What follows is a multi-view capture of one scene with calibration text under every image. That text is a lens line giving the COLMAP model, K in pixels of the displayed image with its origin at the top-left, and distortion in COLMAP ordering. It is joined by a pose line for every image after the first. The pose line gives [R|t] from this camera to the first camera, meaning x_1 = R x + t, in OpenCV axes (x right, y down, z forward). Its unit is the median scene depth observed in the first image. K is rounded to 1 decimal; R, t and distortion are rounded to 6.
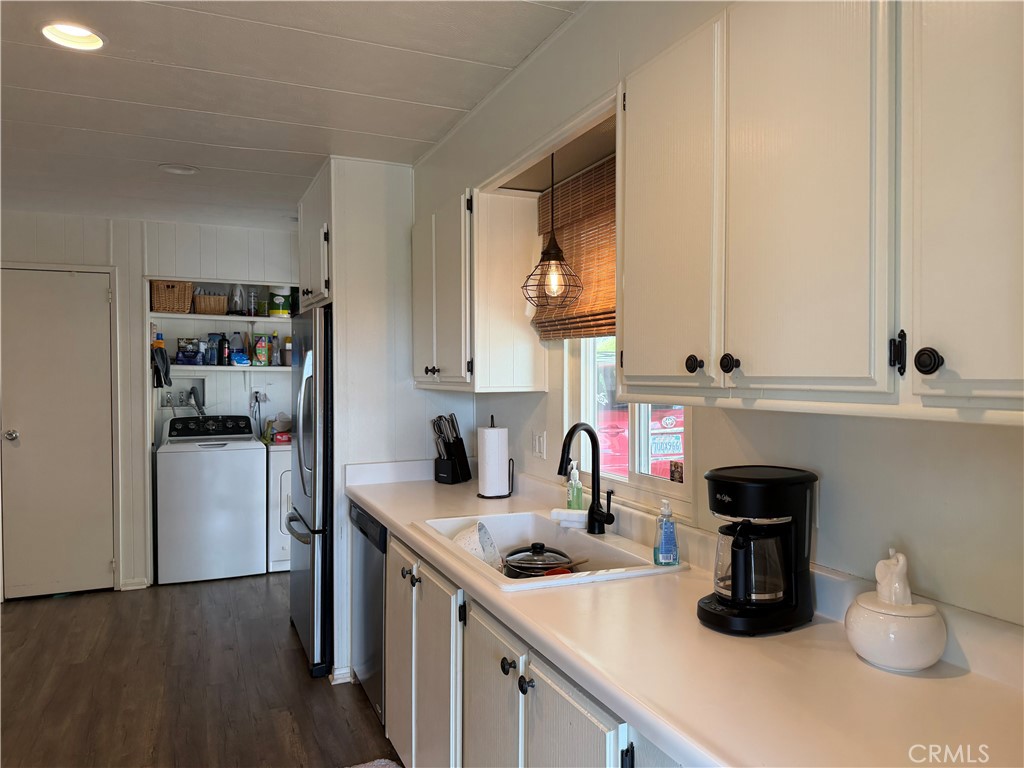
lens RADIAL K [[722.0, 0, 512.0], [0, 722.0, 384.0], [0, 0, 1]] dist [0.109848, -0.125237]
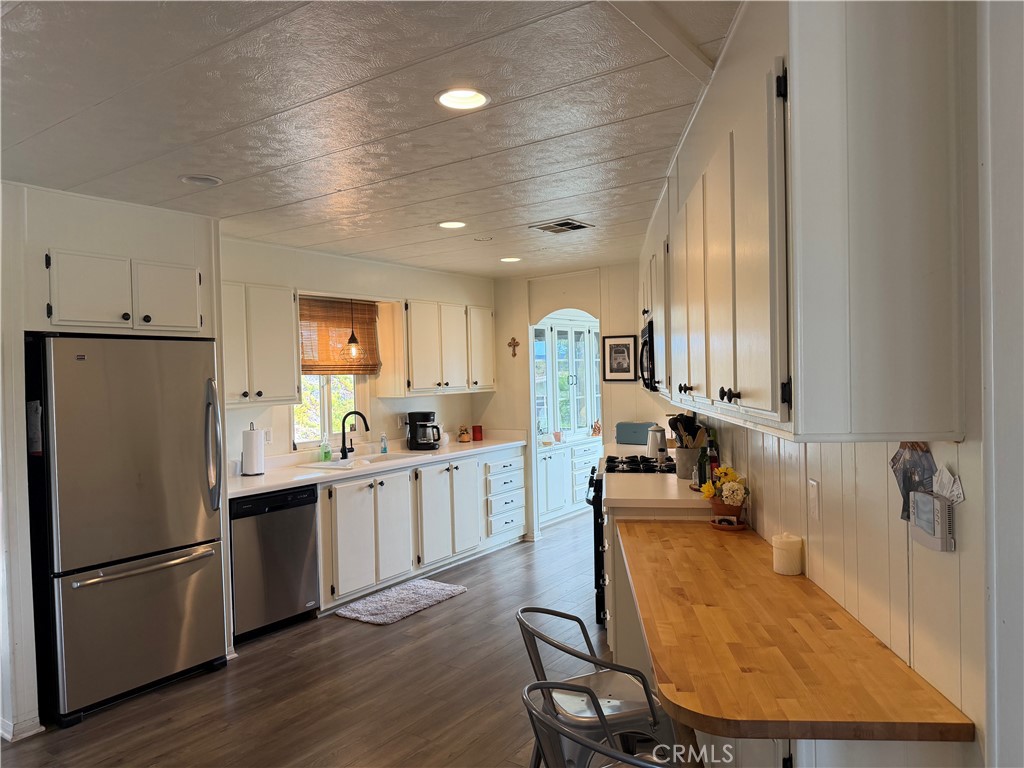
lens RADIAL K [[714.3, 0, 511.9], [0, 714.3, 382.0], [0, 0, 1]] dist [0.113226, -0.177358]
pose [[-0.525230, 0.003929, 0.850951, -1.955875], [0.040379, 0.998978, 0.020311, -0.061117], [-0.850002, 0.045028, -0.524851, 1.600725]]
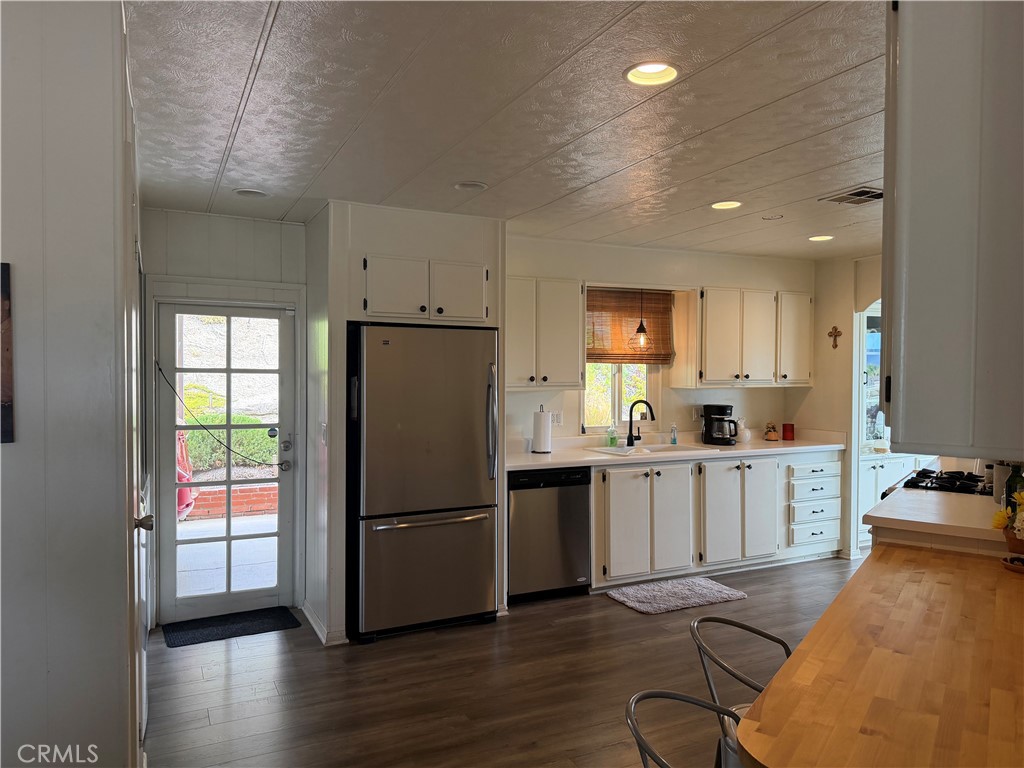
lens RADIAL K [[714.2, 0, 512.0], [0, 714.2, 384.0], [0, 0, 1]] dist [0.106811, -0.145111]
pose [[-0.047627, -0.020588, 0.998653, -2.021305], [0.013092, 0.999689, 0.021234, -0.049057], [-0.998779, 0.014086, -0.047342, 1.375031]]
